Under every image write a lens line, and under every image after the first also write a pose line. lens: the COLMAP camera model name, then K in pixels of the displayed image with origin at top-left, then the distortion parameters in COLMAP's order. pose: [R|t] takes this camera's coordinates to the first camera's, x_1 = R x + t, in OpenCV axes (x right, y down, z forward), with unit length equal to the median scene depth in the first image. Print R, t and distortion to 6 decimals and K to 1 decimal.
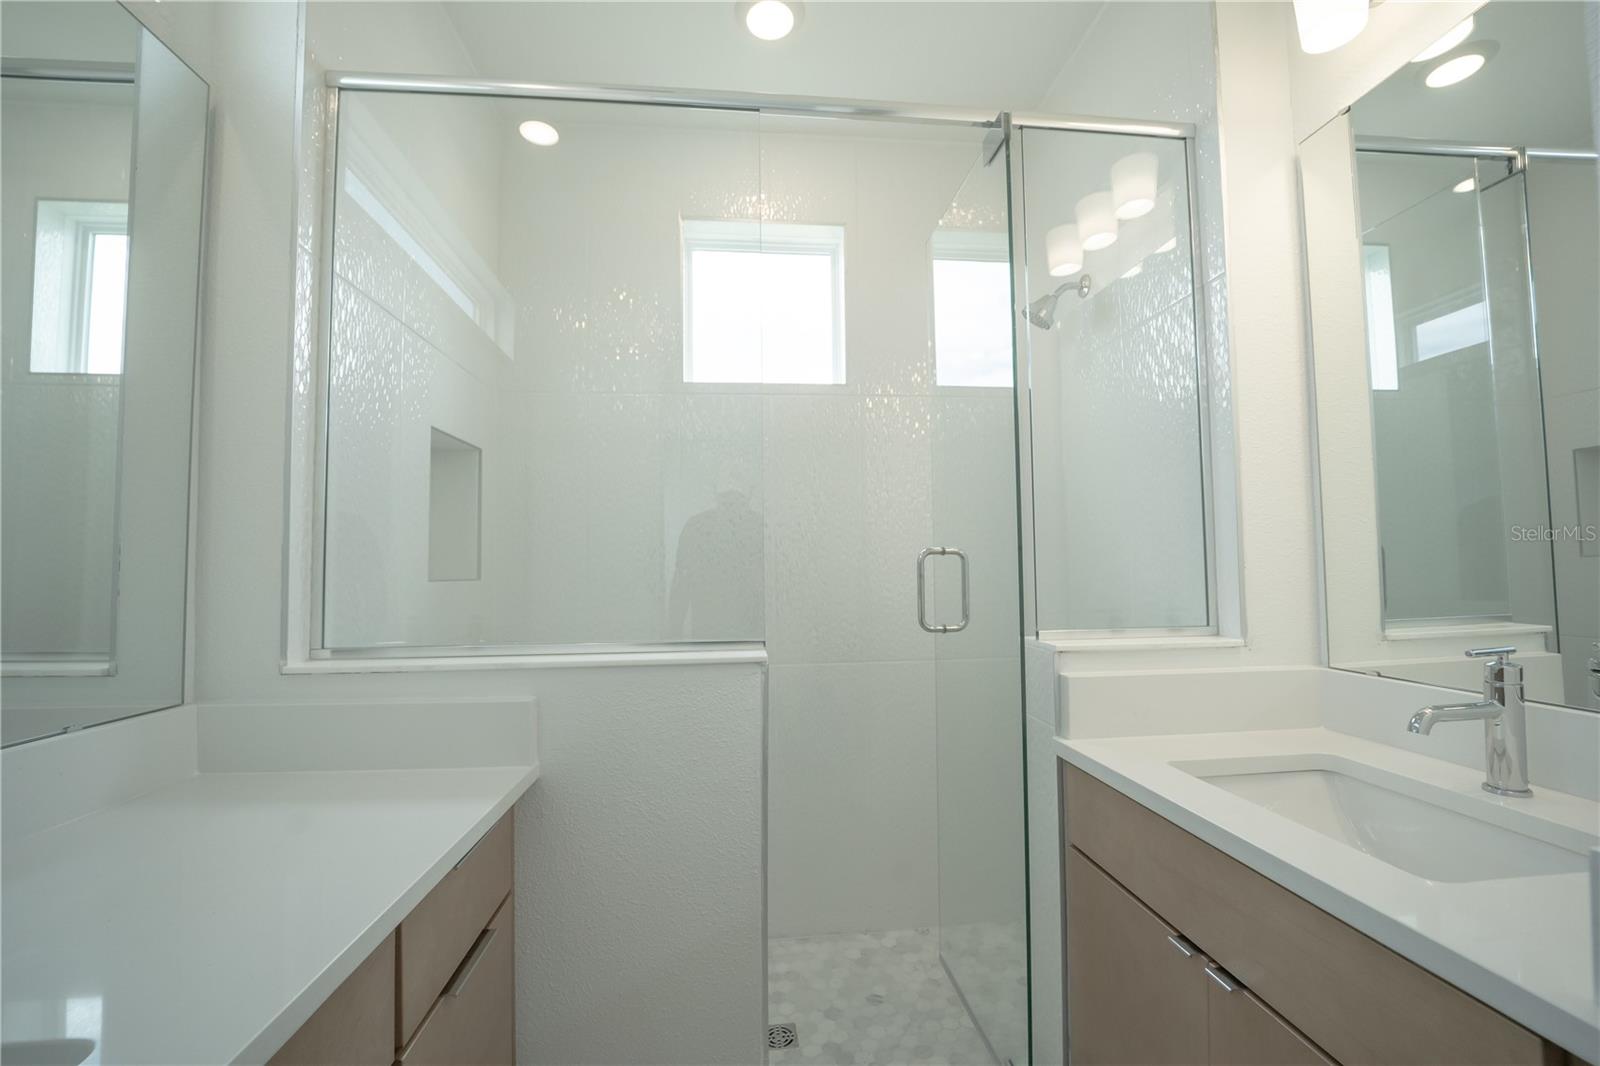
lens RADIAL K [[656.0, 0, 797.3], [0, 656.0, 545.6], [0, 0, 1]] dist [-0.014953, -0.001670]
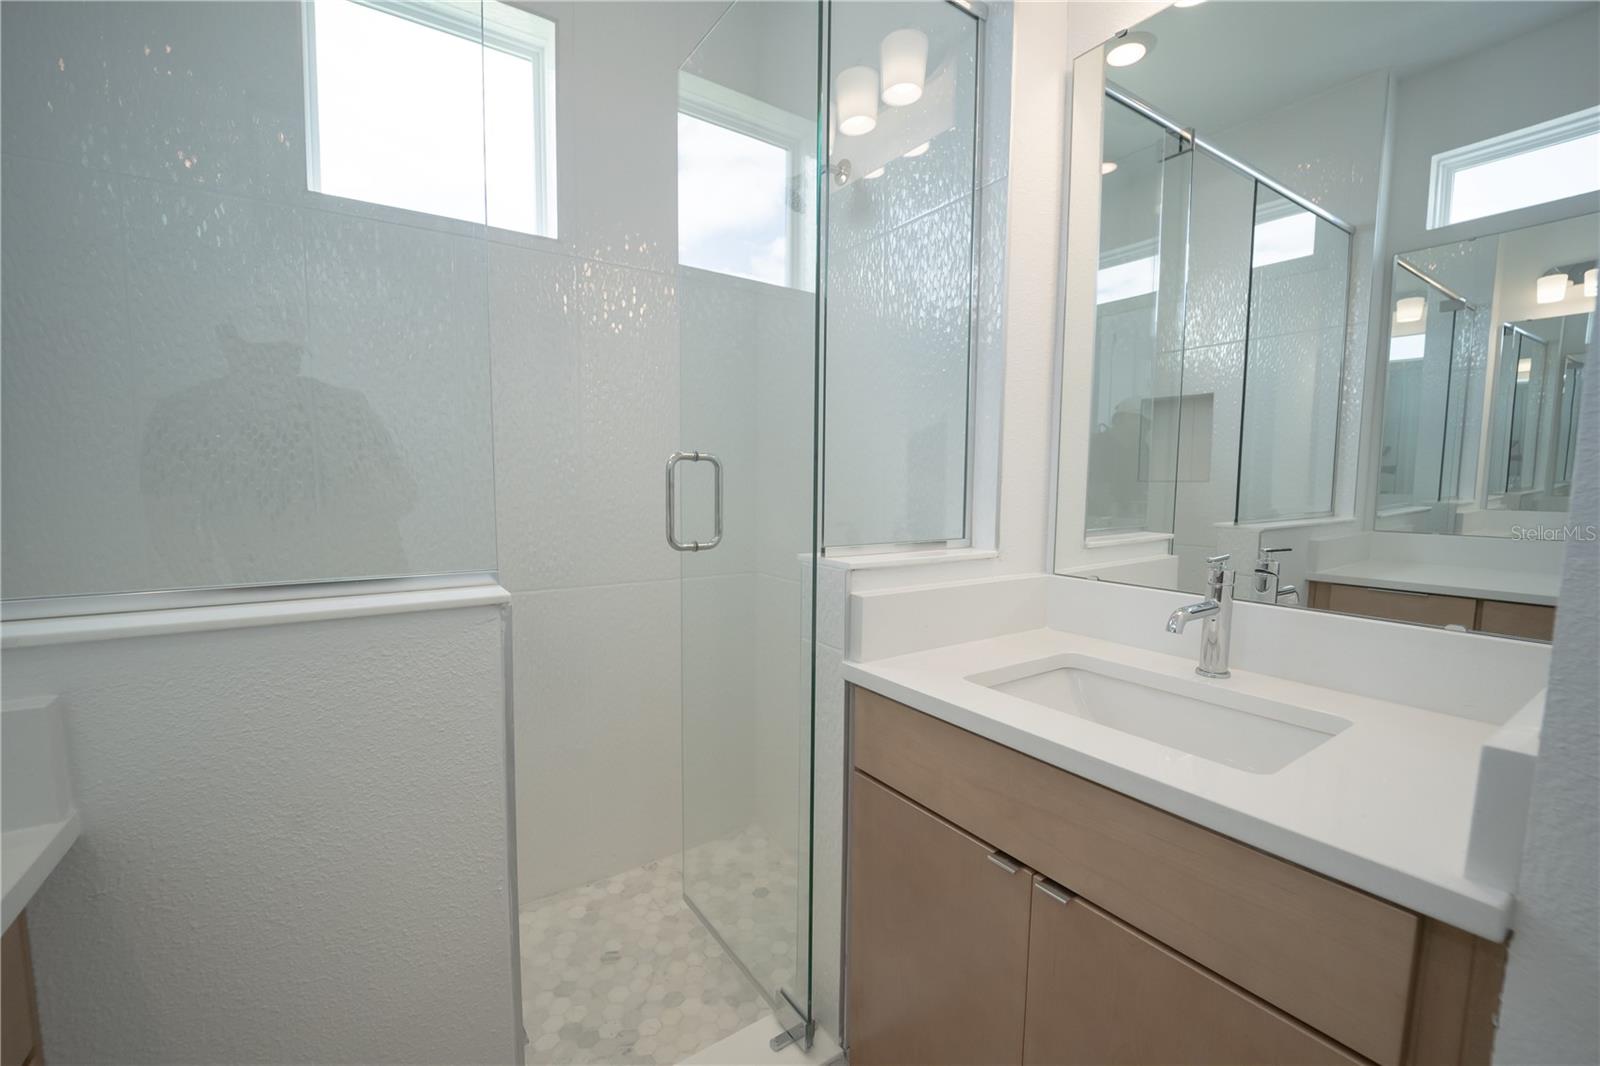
lens RADIAL K [[656.0, 0, 796.1], [0, 656.0, 546.0], [0, 0, 1]] dist [-0.014953, -0.001670]
pose [[0.877220, -0.026308, 0.479366, -0.093065], [-0.037758, 0.991624, 0.123517, 0.016509], [-0.478601, -0.126451, 0.868879, 0.215211]]
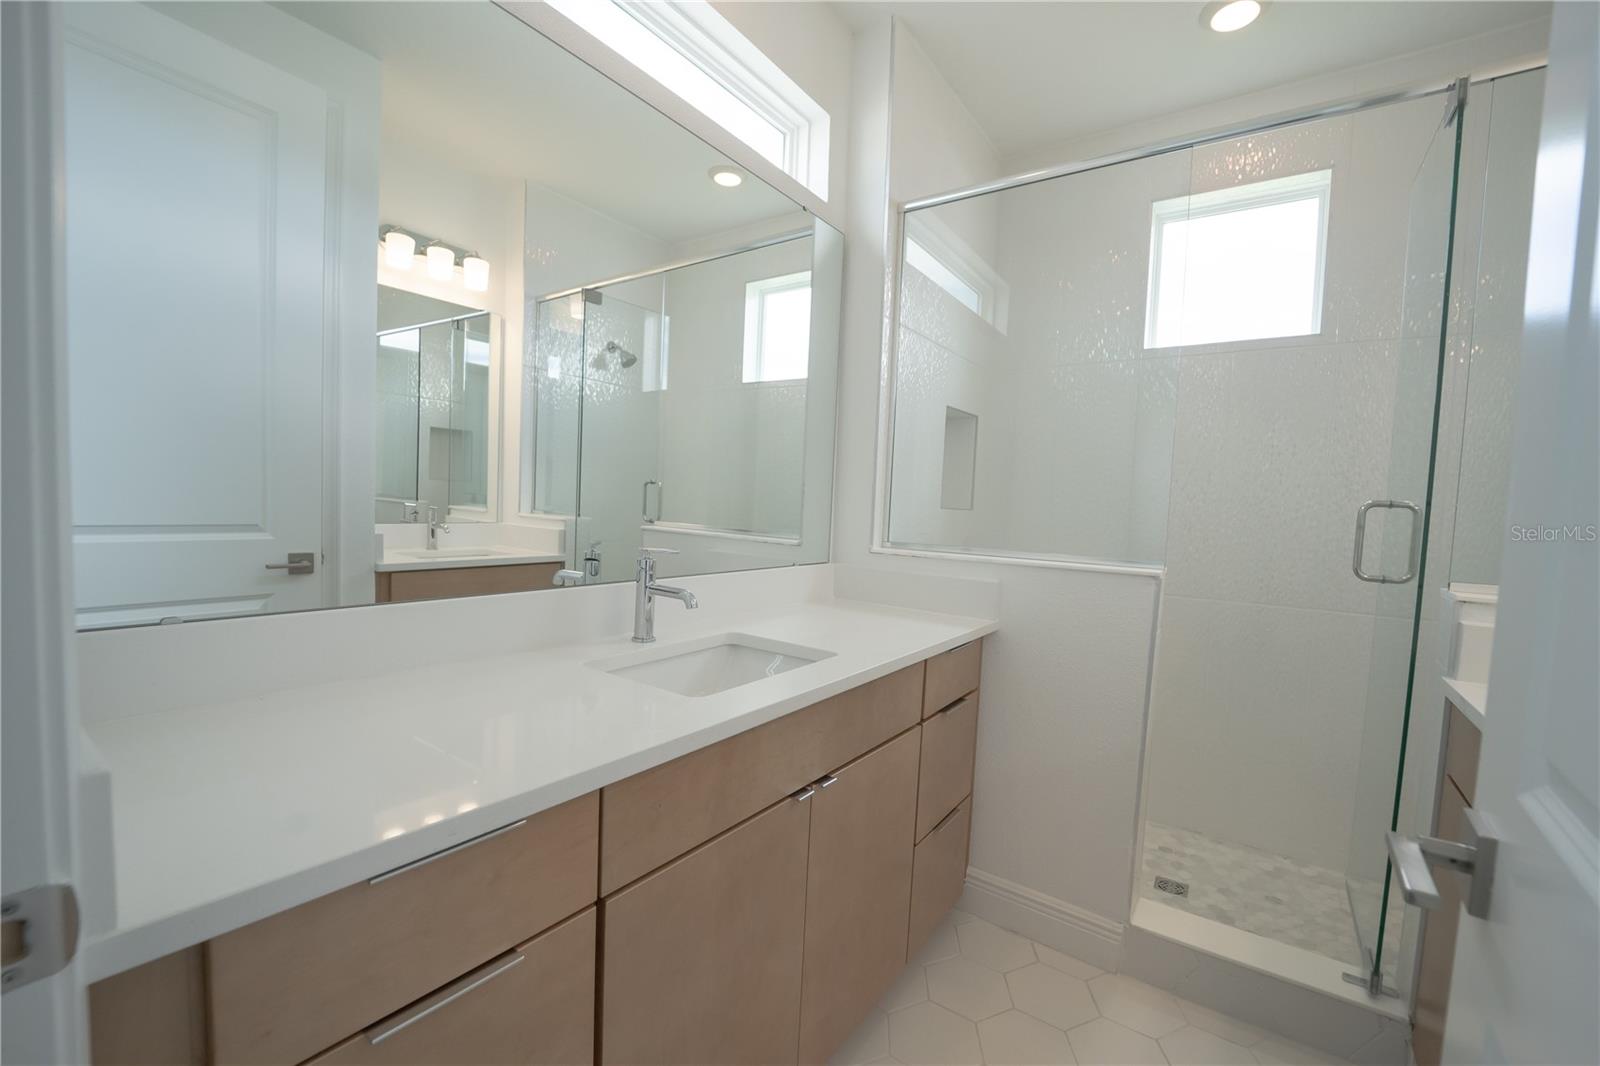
lens RADIAL K [[656.0, 0, 800.5], [0, 656.0, 542.9], [0, 0, 1]] dist [-0.014953, -0.001670]
pose [[0.755491, 0.083626, -0.649800, 0.226490], [-0.025587, 0.994830, 0.098280, -0.008986], [0.654659, -0.057623, 0.753725, -0.444549]]
